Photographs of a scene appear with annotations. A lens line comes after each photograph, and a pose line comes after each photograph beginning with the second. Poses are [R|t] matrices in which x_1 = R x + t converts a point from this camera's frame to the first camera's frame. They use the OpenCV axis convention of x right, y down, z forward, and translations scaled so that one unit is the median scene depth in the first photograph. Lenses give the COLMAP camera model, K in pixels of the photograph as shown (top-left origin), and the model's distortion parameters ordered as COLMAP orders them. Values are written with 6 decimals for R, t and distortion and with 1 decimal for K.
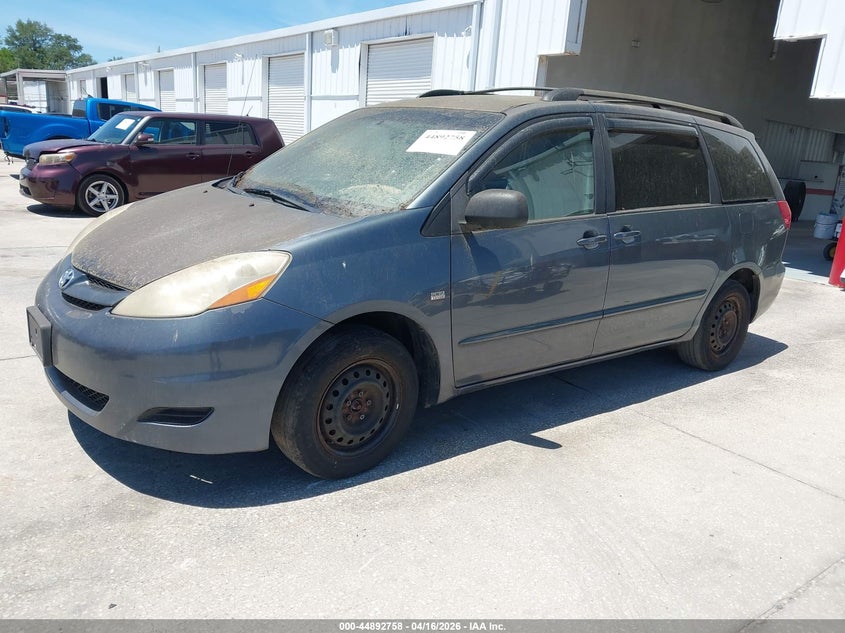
lens RADIAL K [[703.4, 0, 422.5], [0, 703.4, 316.5], [0, 0, 1]] dist [0.007837, 0.007302]
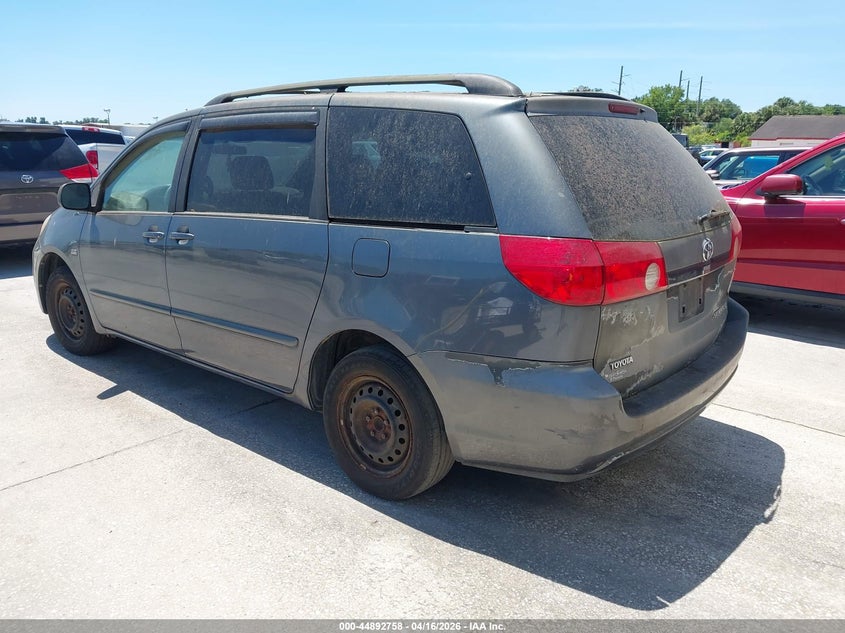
lens RADIAL K [[703.4, 0, 422.5], [0, 703.4, 316.5], [0, 0, 1]] dist [0.007837, 0.007302]
pose [[0.149711, 0.171748, -0.973699, 1.261928], [-0.228076, 0.964237, 0.135011, -0.210262], [0.962064, 0.201865, 0.183528, 1.134769]]
